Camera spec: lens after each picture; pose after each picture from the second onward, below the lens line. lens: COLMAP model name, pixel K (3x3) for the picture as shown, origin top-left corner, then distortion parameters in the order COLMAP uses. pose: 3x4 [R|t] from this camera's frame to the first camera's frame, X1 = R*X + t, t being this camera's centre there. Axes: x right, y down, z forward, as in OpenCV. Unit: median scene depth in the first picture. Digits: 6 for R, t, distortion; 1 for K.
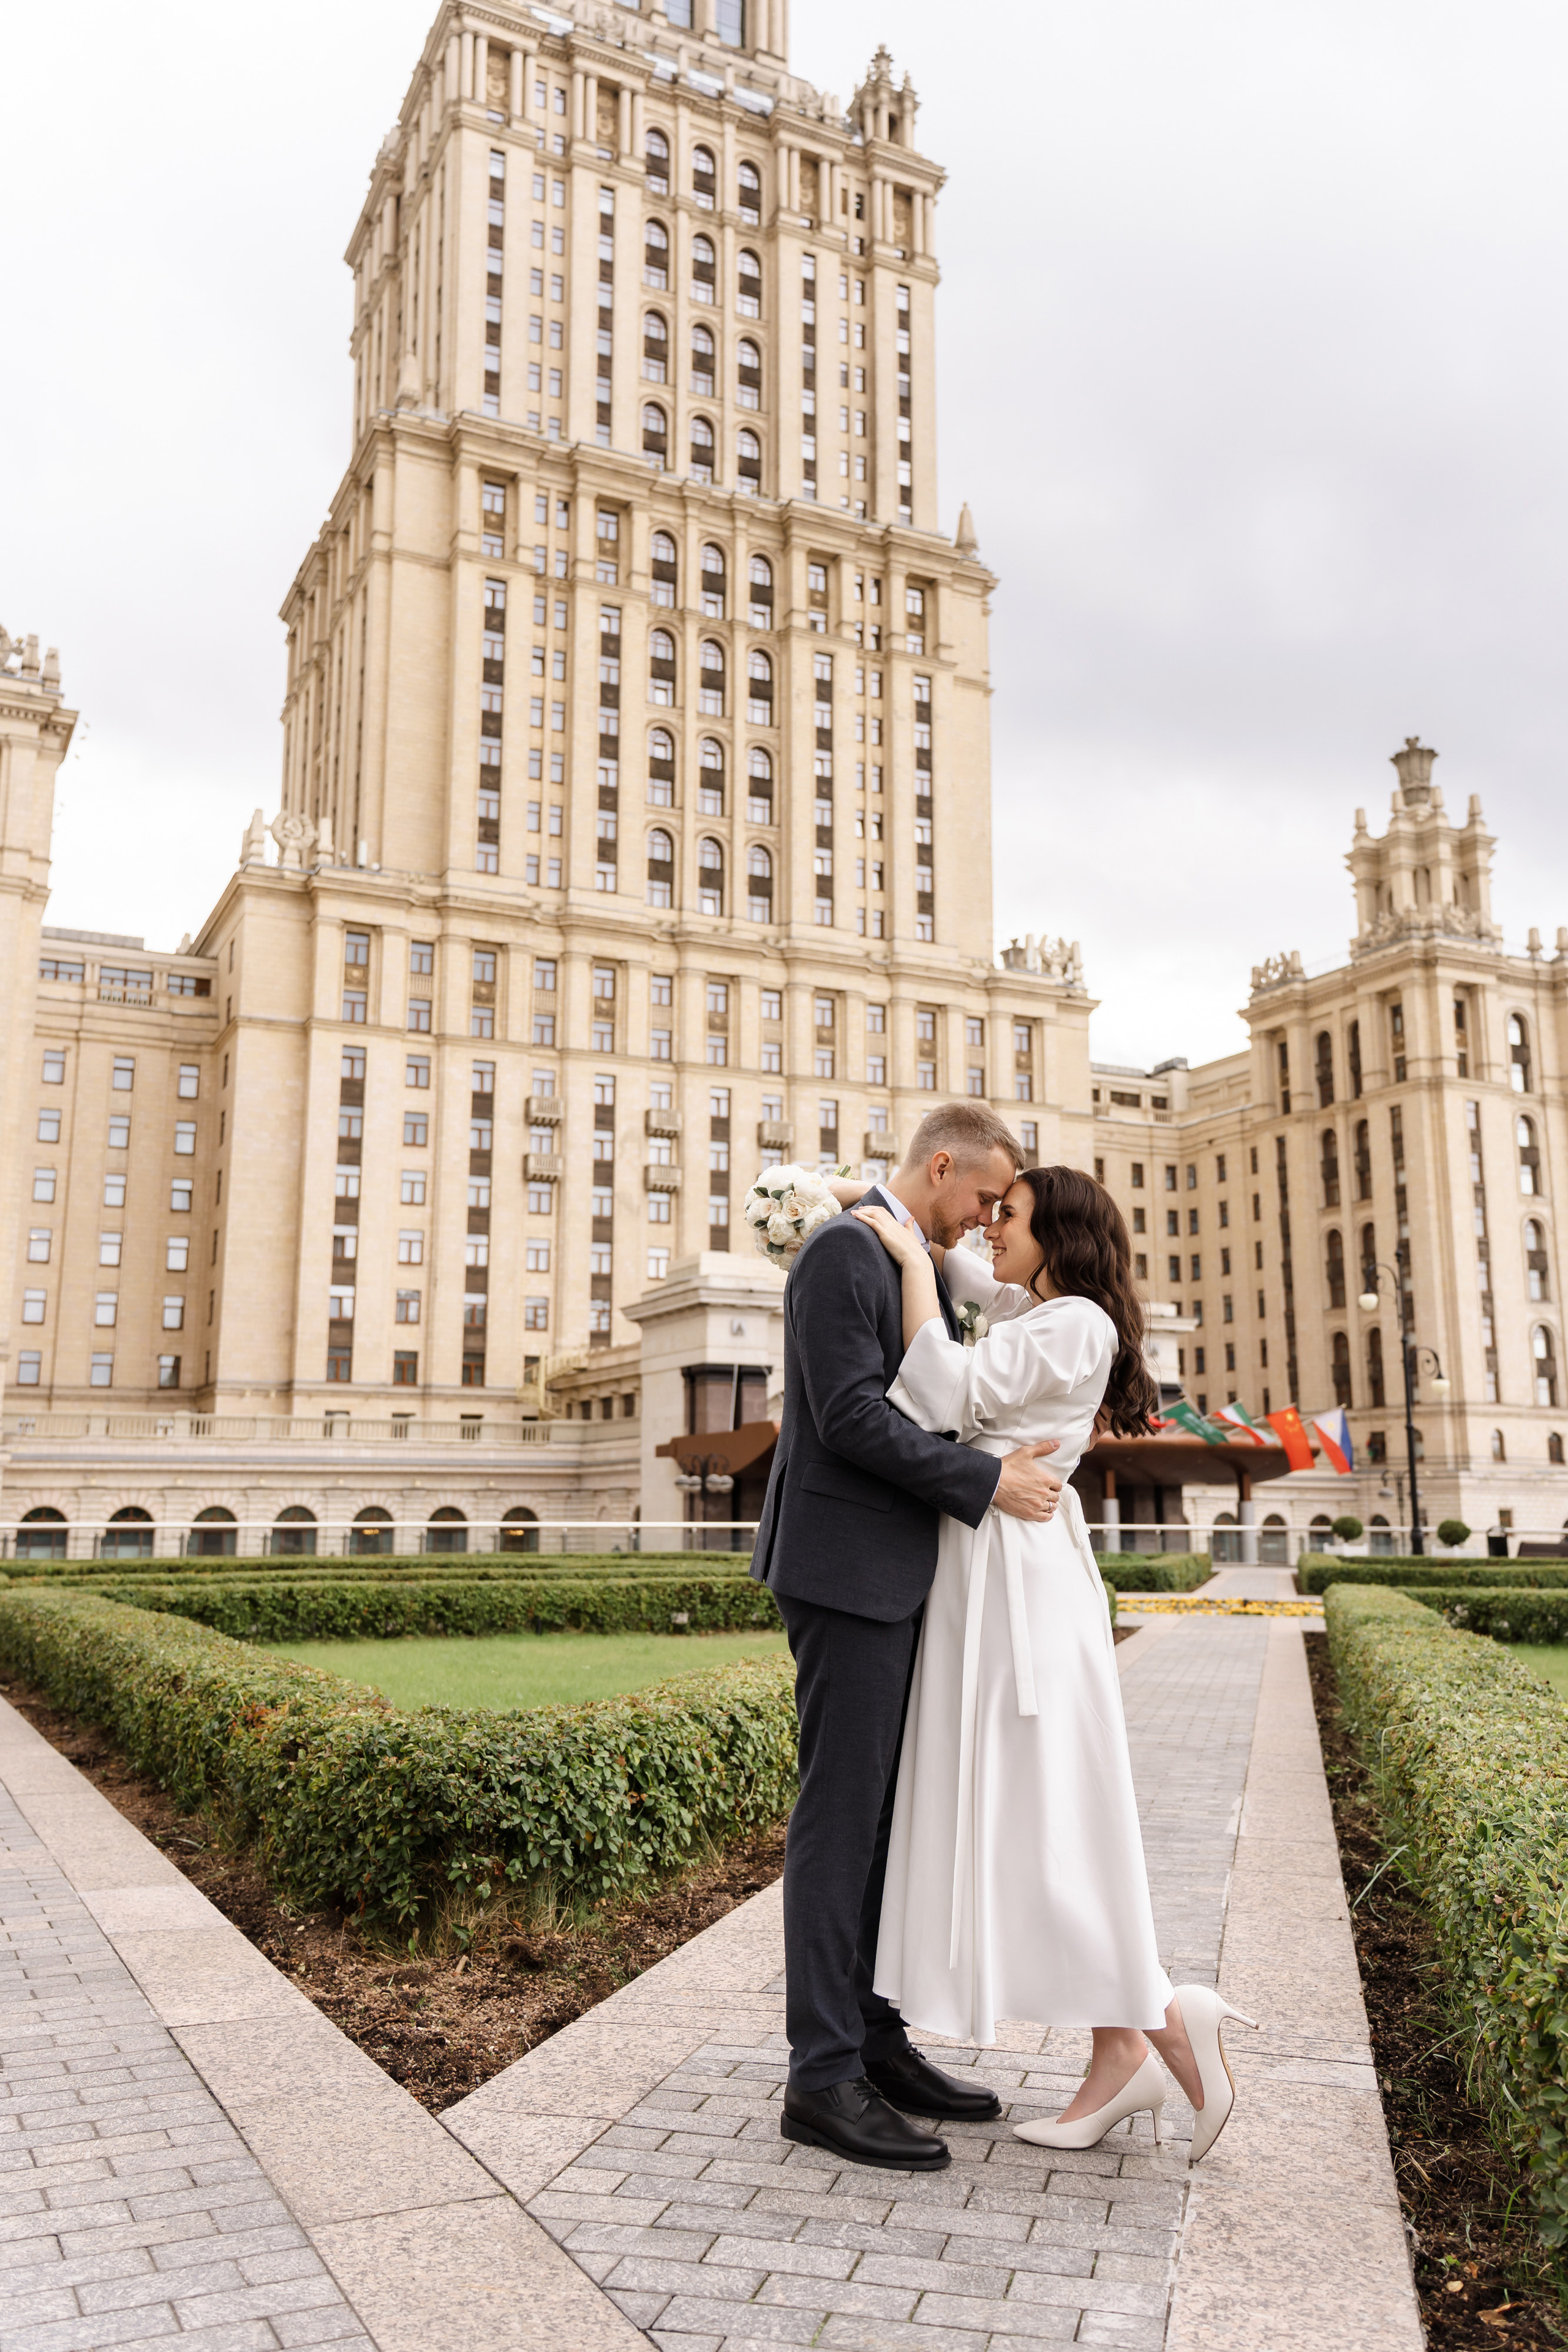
lens RADIAL K [[1897.8, 0, 785.0], [0, 1897.8, 1171.2], [0, 0, 1]] dist [0.016696, 0.007249]
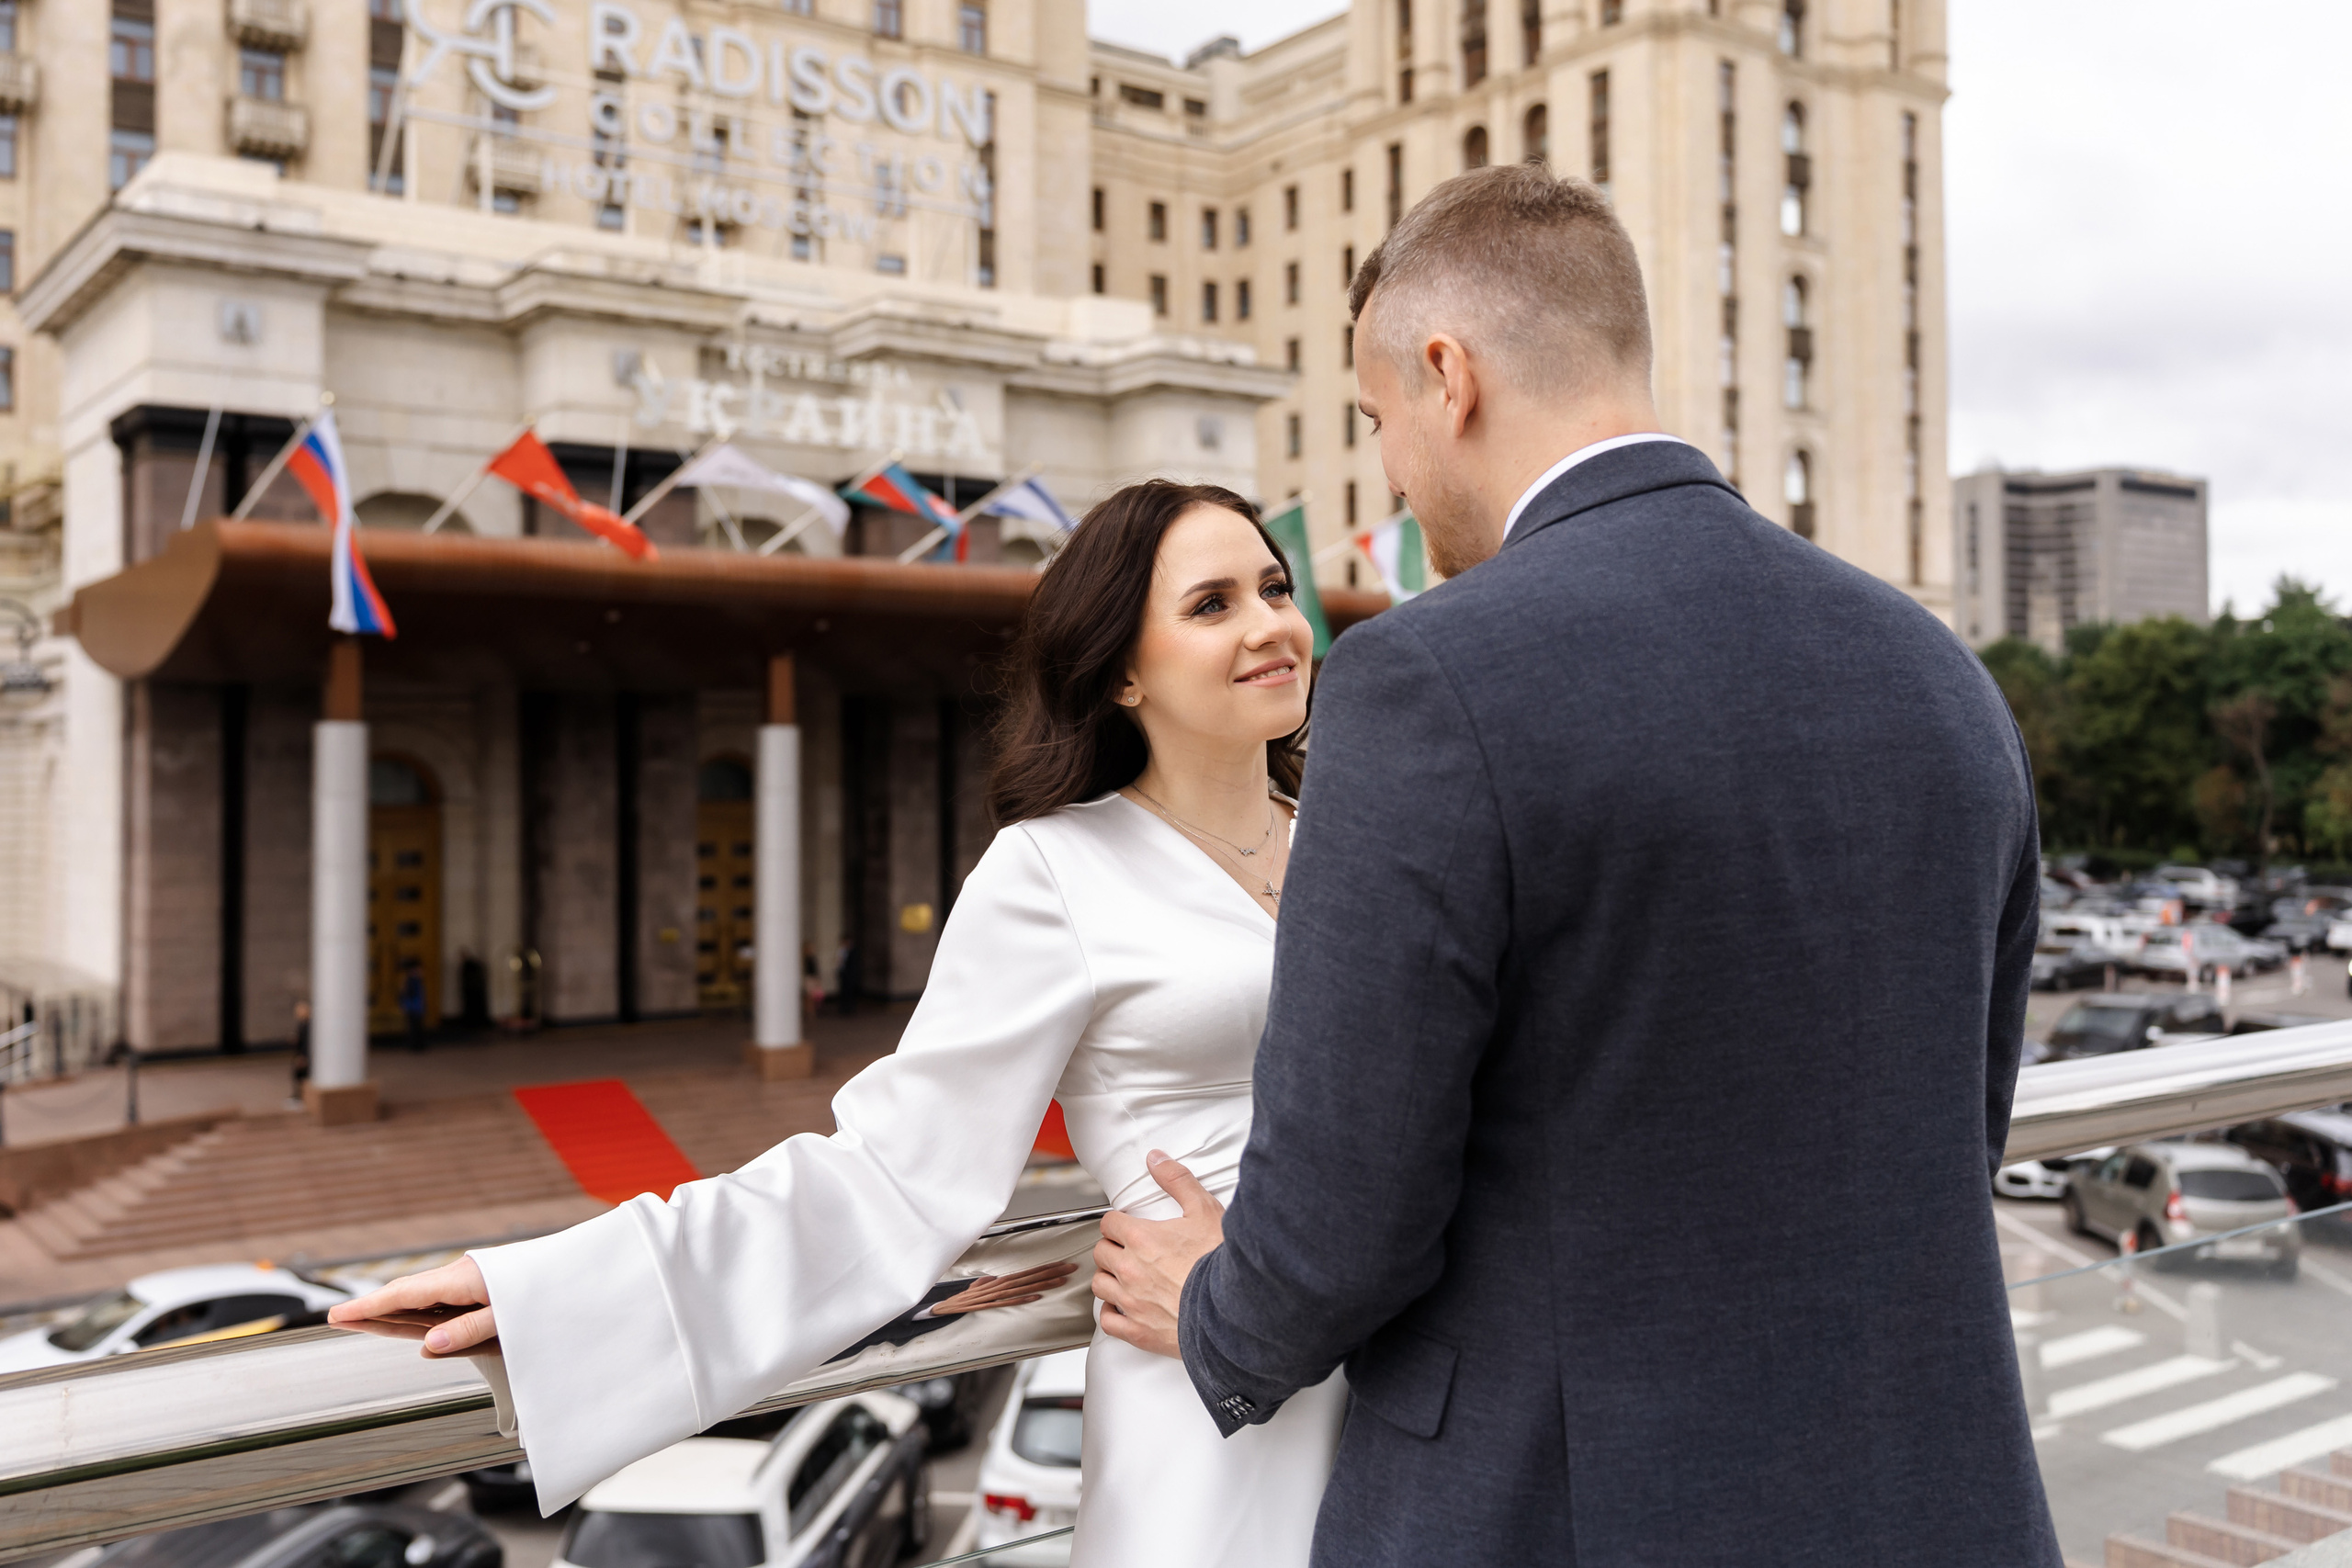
lens RADIAL K [[1897.6, 0, 1173.0], [0, 1897.6, 762.5], [0, 0, 1]] dist [0.016696, 0.007249]
pose [[0.977244, -0.008993, 0.211925, 0.058414], [-0.029269, 0.983827, 0.176716, 0.067641], [-0.210087, -0.178898, 0.961176, 0.377678]]
